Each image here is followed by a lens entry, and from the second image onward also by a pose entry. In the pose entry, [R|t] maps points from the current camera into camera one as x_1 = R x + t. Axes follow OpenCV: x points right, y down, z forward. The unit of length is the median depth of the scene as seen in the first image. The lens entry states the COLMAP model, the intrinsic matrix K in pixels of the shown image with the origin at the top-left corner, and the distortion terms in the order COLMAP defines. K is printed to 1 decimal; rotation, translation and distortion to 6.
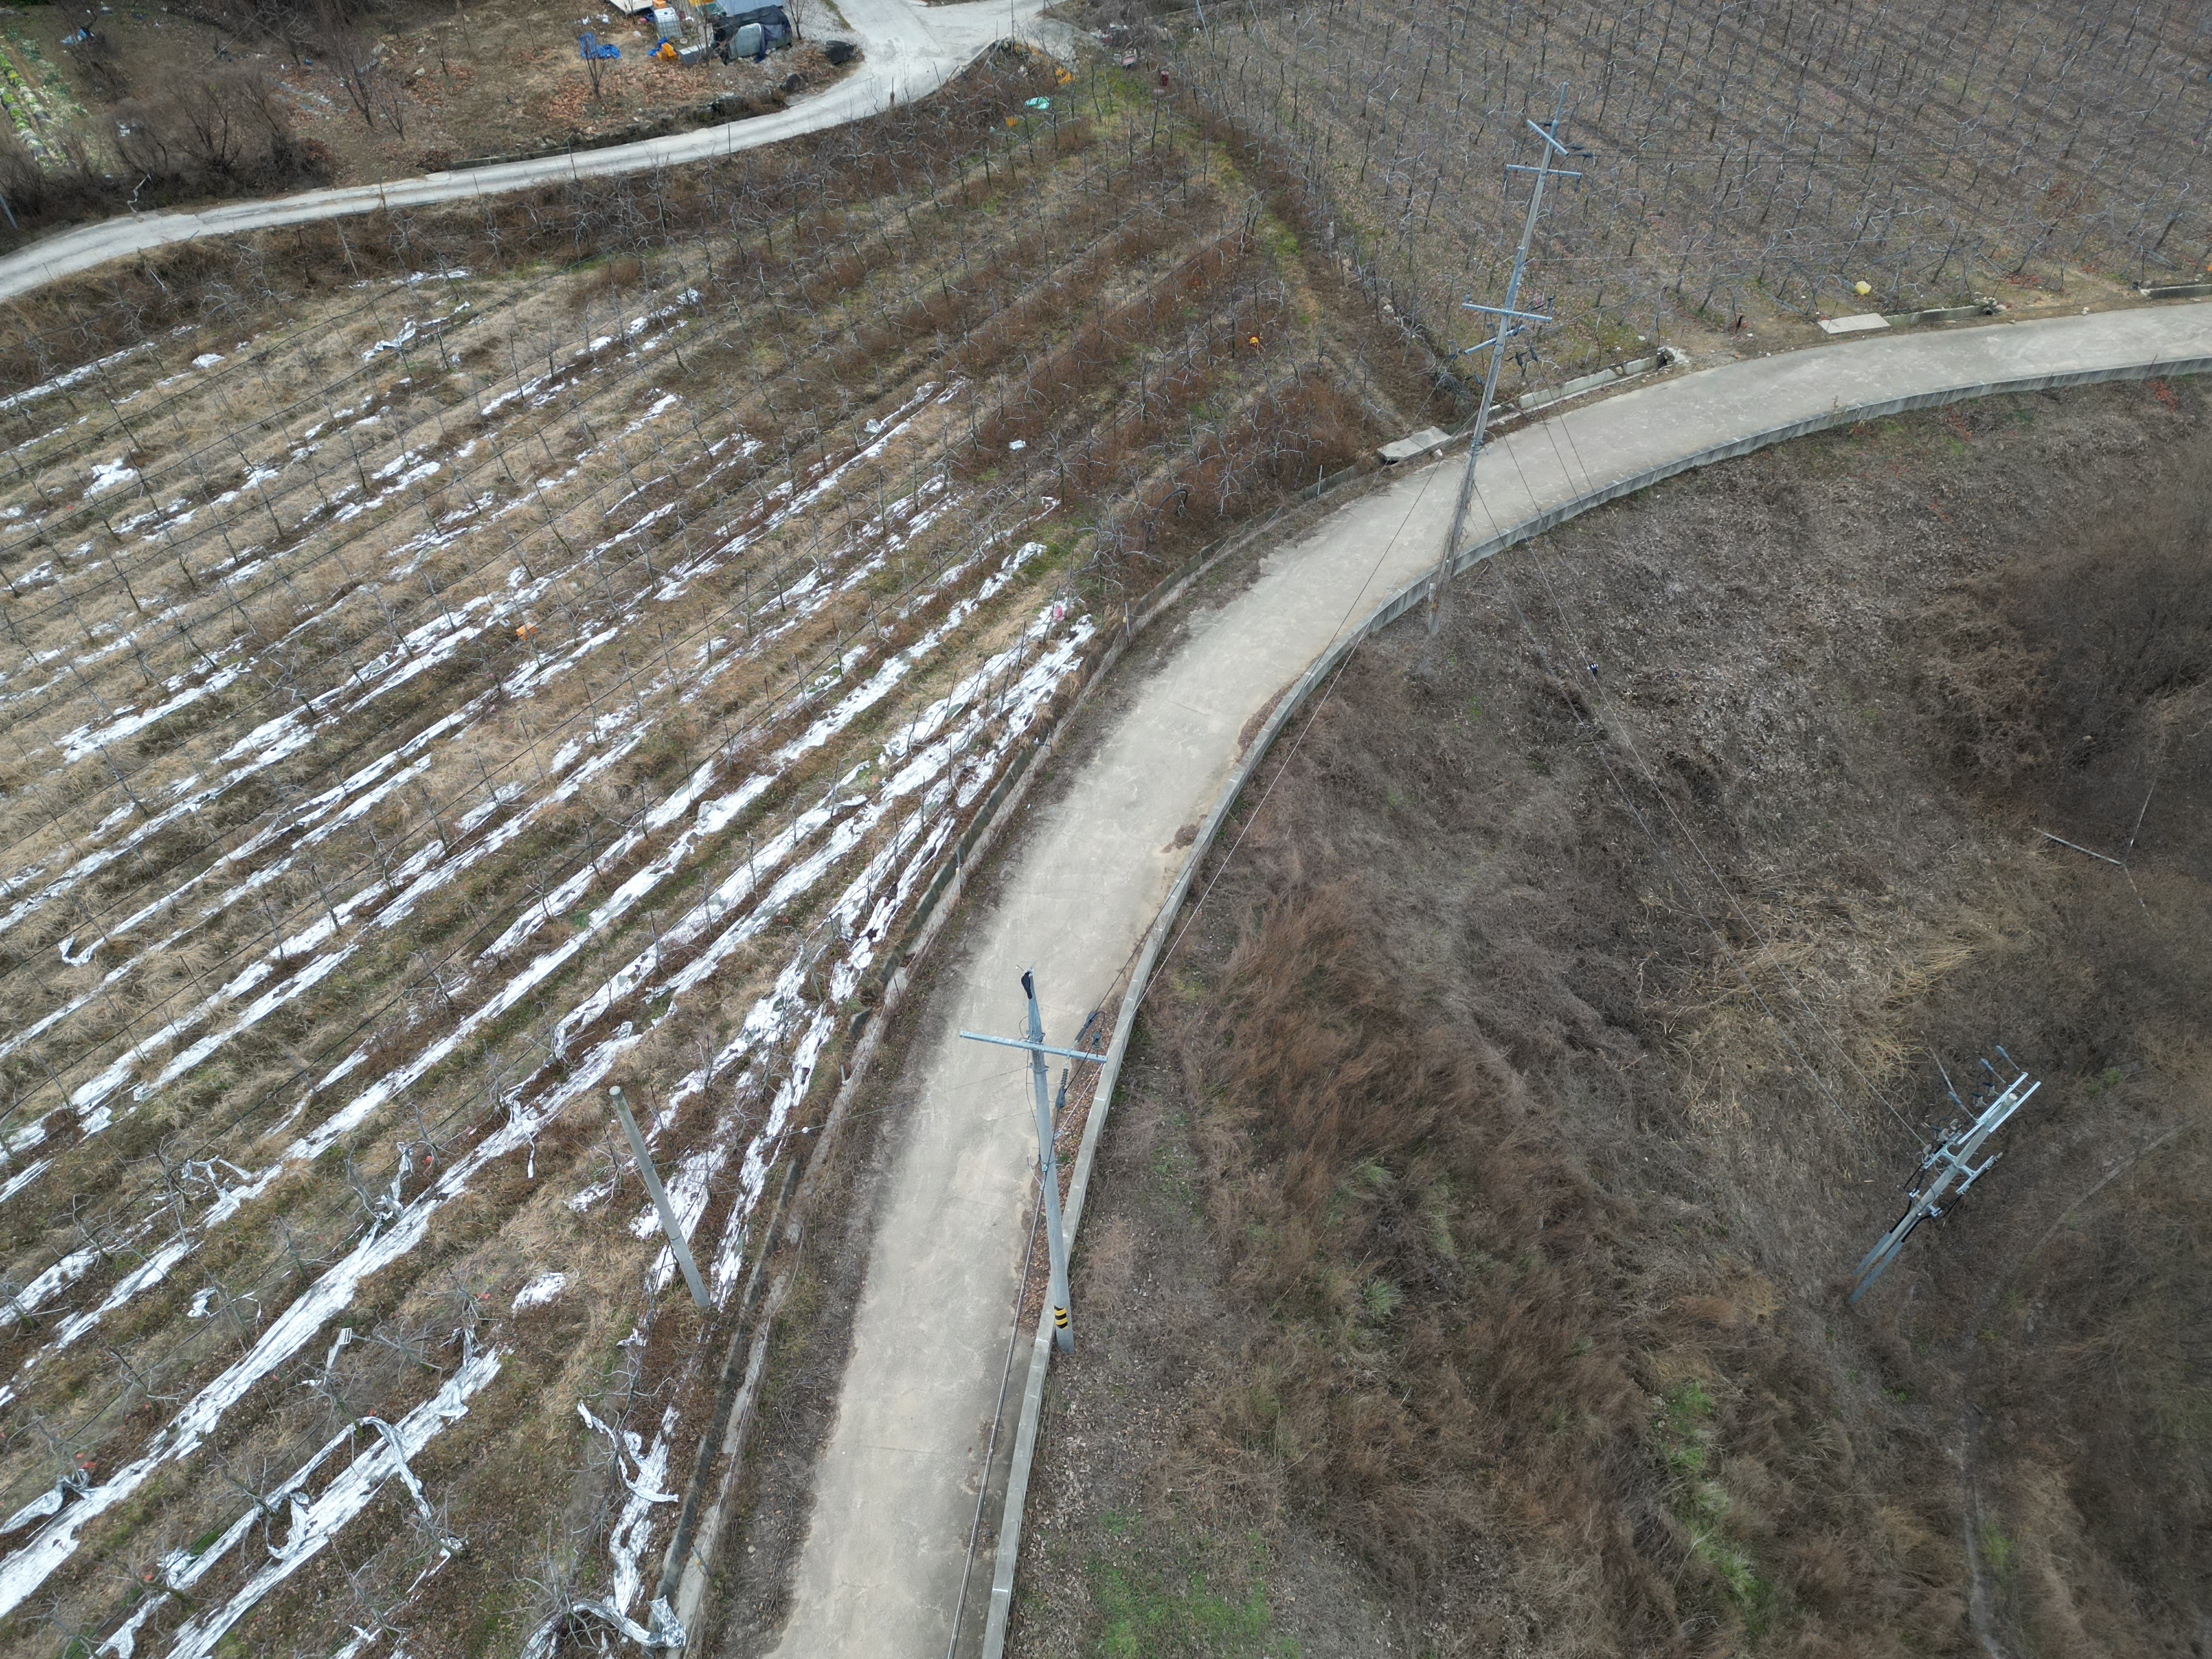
lens RADIAL K [[1538.7, 0, 1106.0], [0, 1538.7, 829.5], [0, 0, 1]] dist [0.084990, -0.080623]
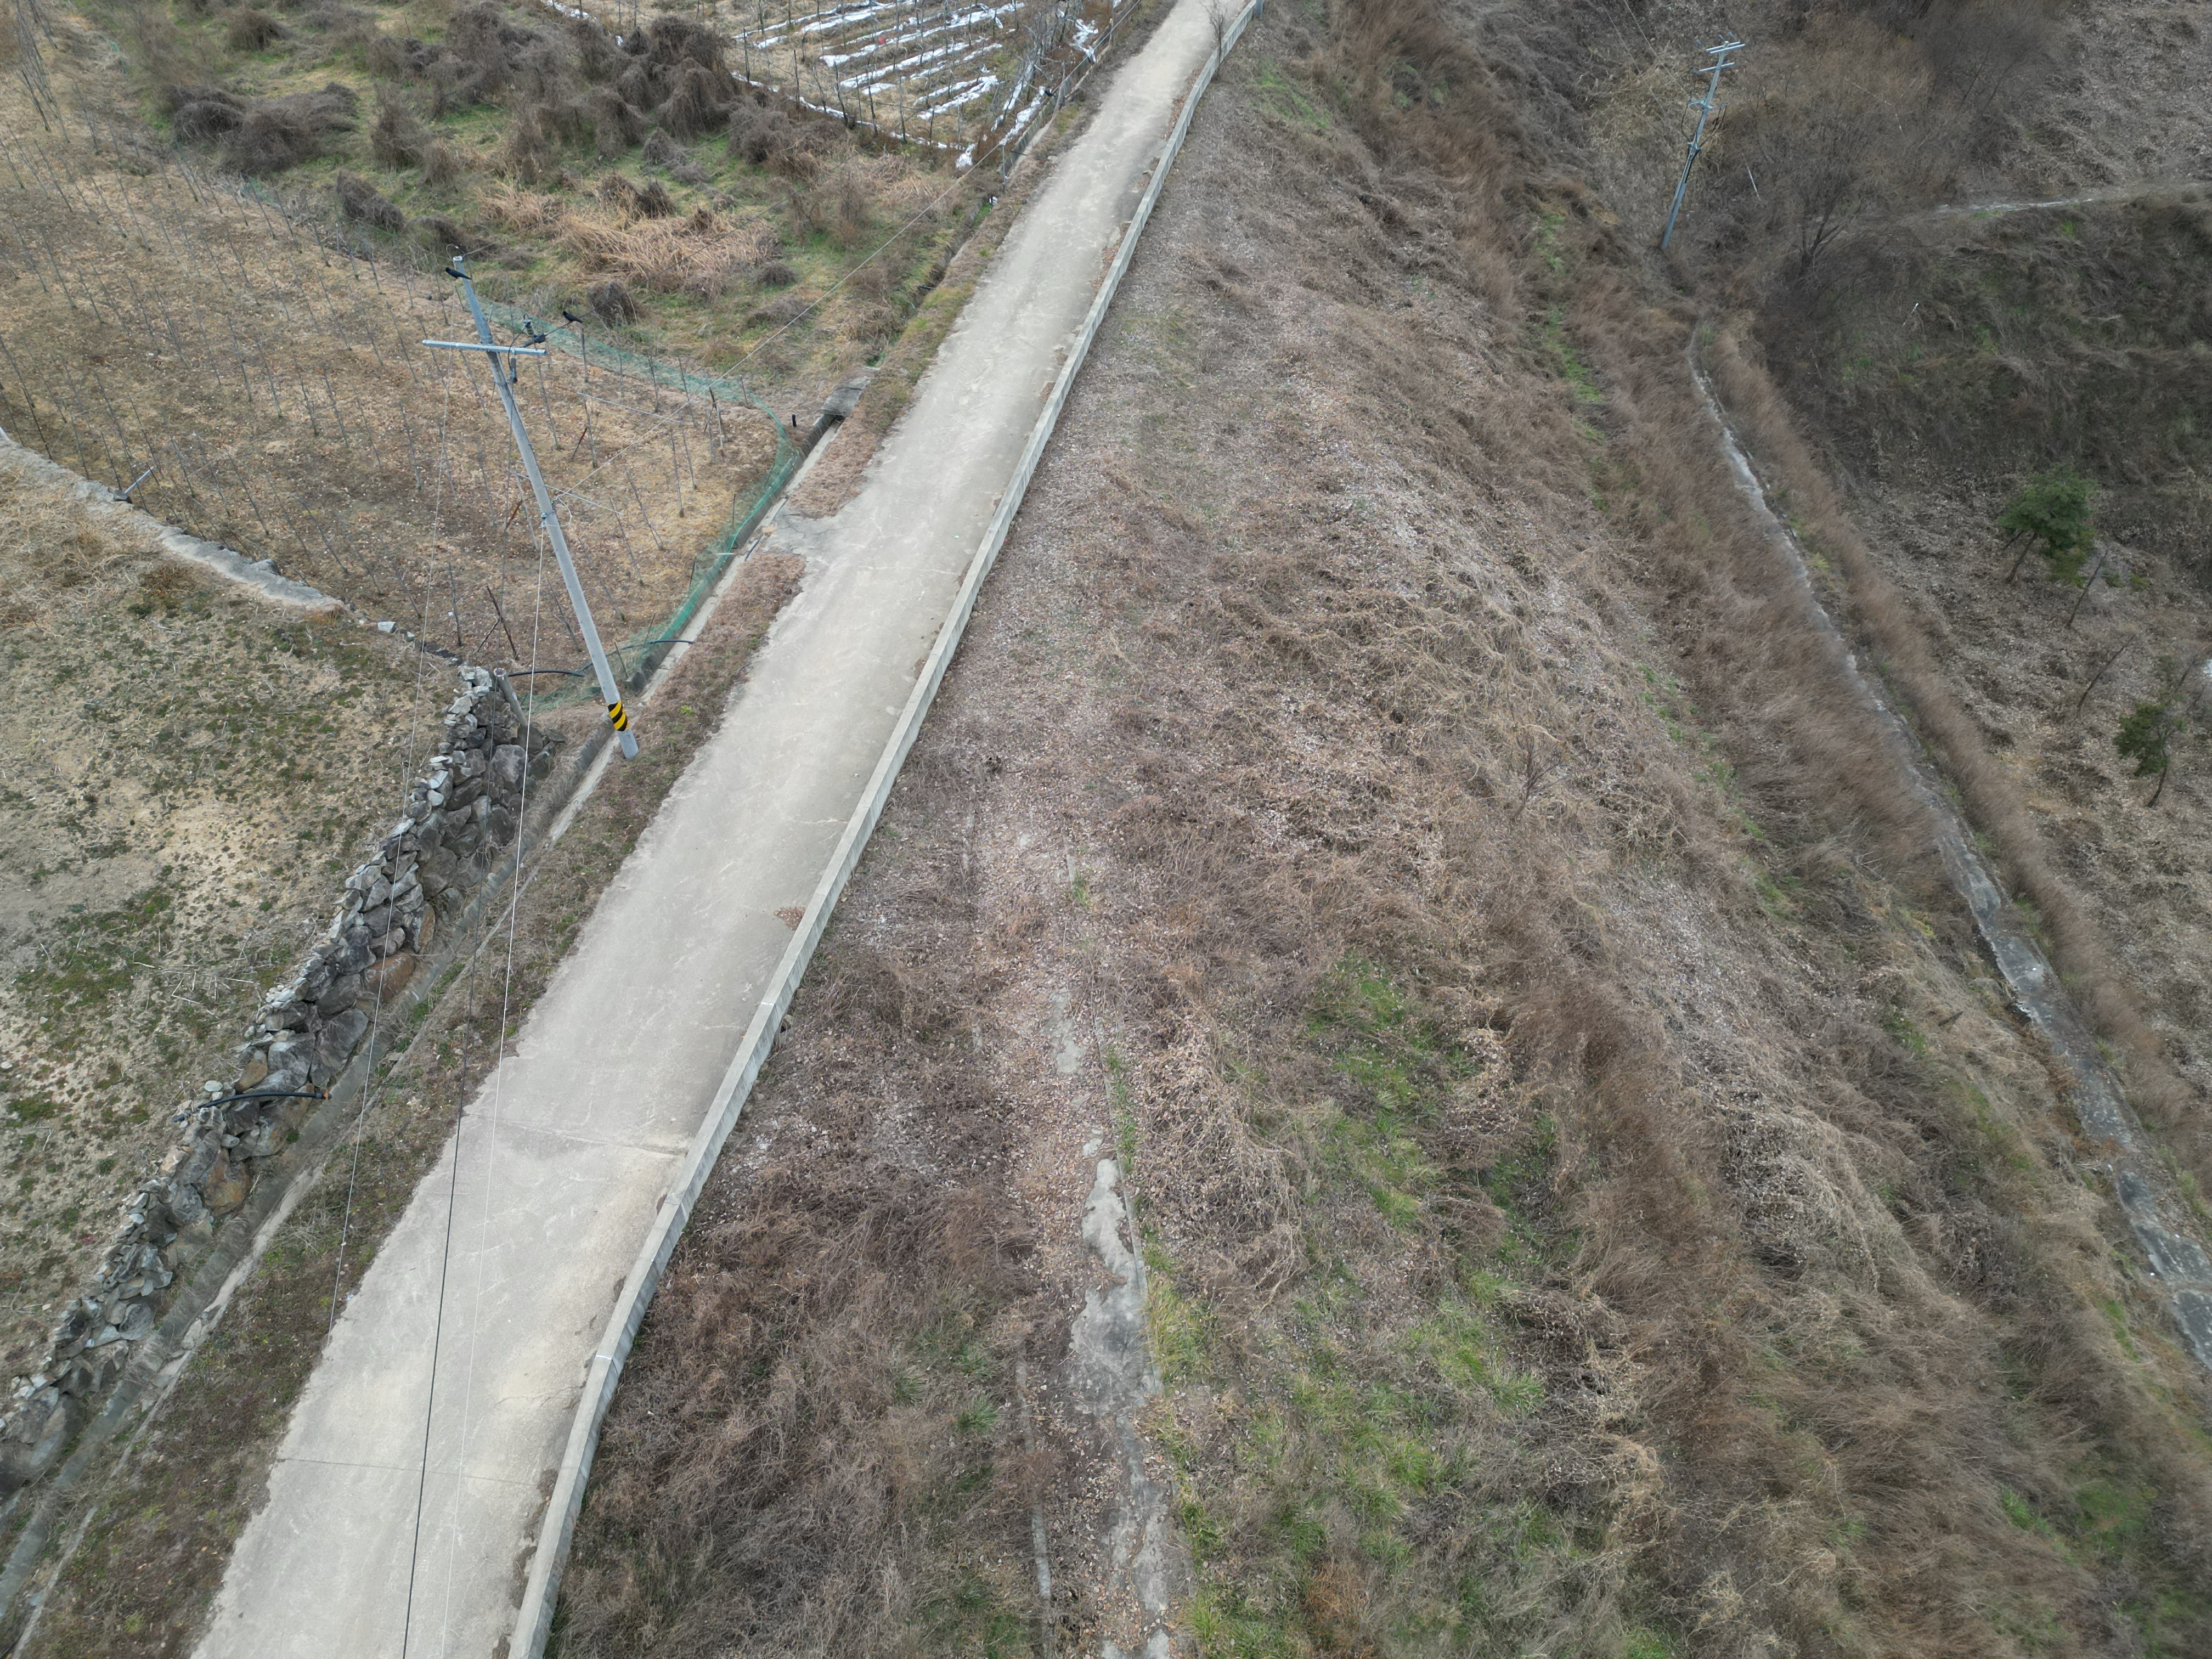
lens RADIAL K [[1538.7, 0, 1106.0], [0, 1538.7, 829.5], [0, 0, 1]] dist [0.084990, -0.080623]
pose [[0.984306, 0.132349, -0.116730, 0.131820], [-0.131627, 0.991202, 0.013903, 1.092536], [0.117543, 0.001680, 0.993066, -0.979064]]
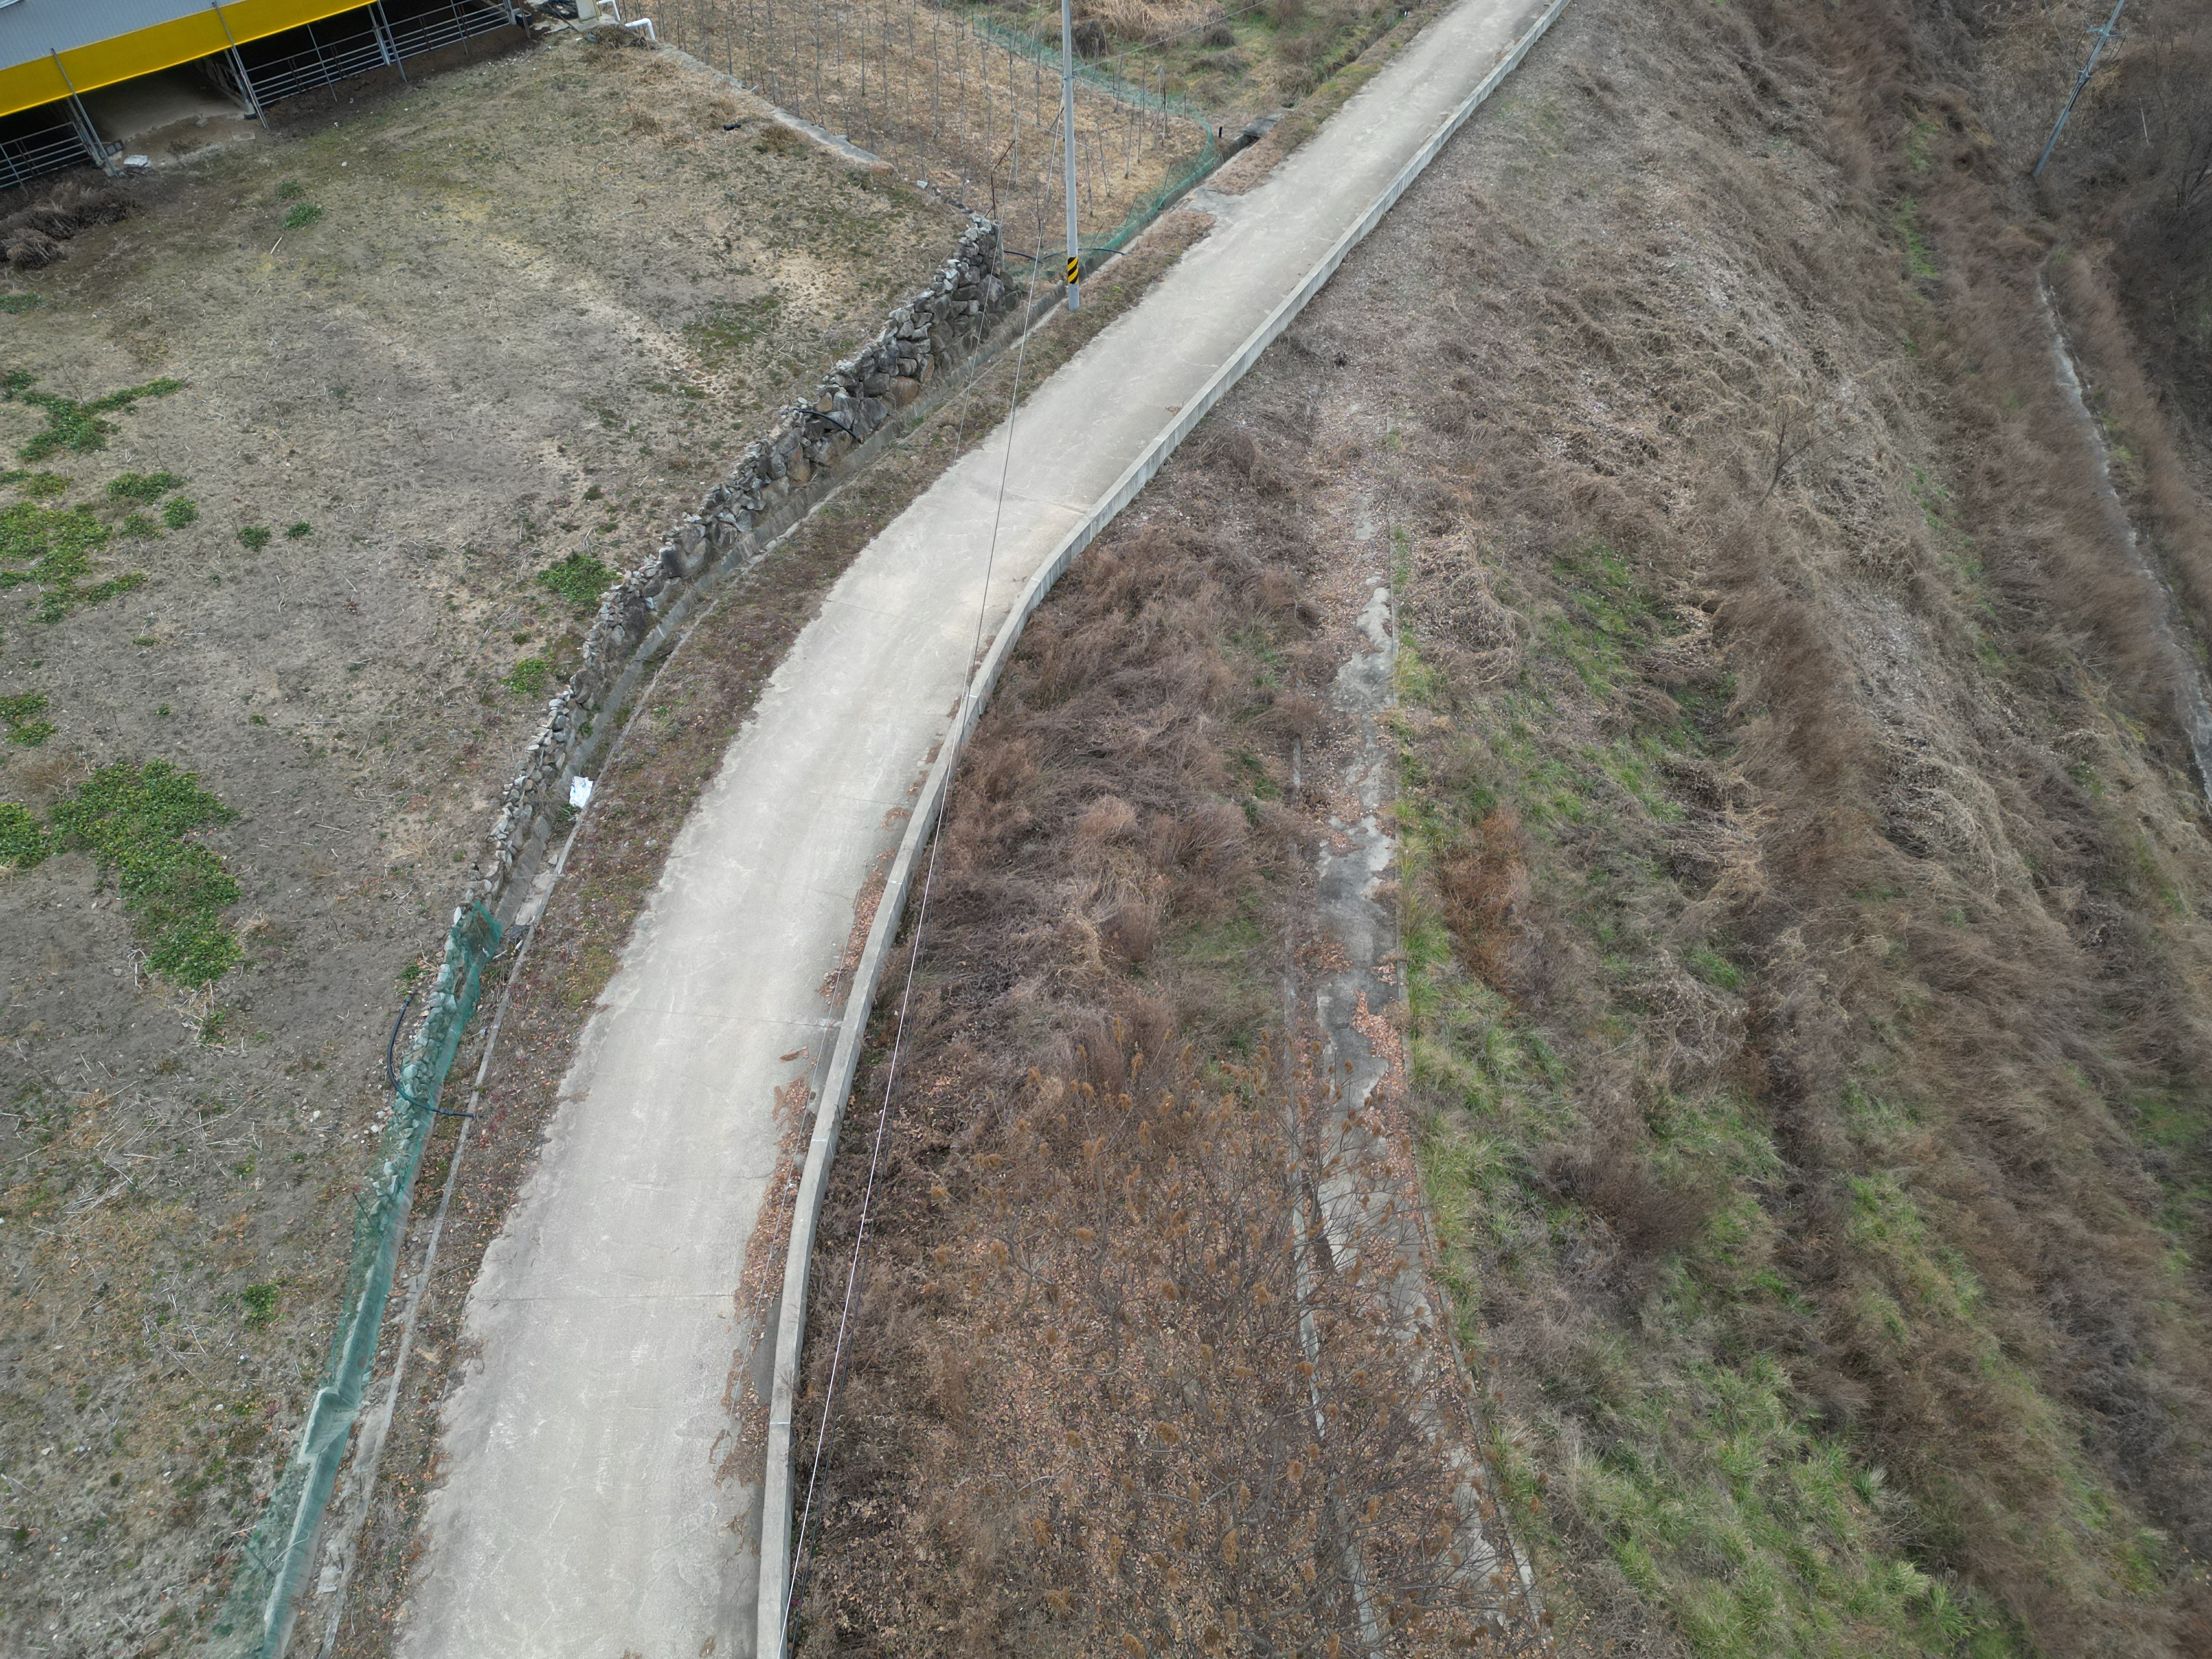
lens RADIAL K [[1538.7, 0, 1106.0], [0, 1538.7, 829.5], [0, 0, 1]] dist [0.084990, -0.080623]
pose [[0.910221, 0.311962, -0.272354, 0.215716], [-0.309499, 0.949415, 0.053124, 1.378220], [0.275150, 0.035939, 0.960729, -1.222010]]
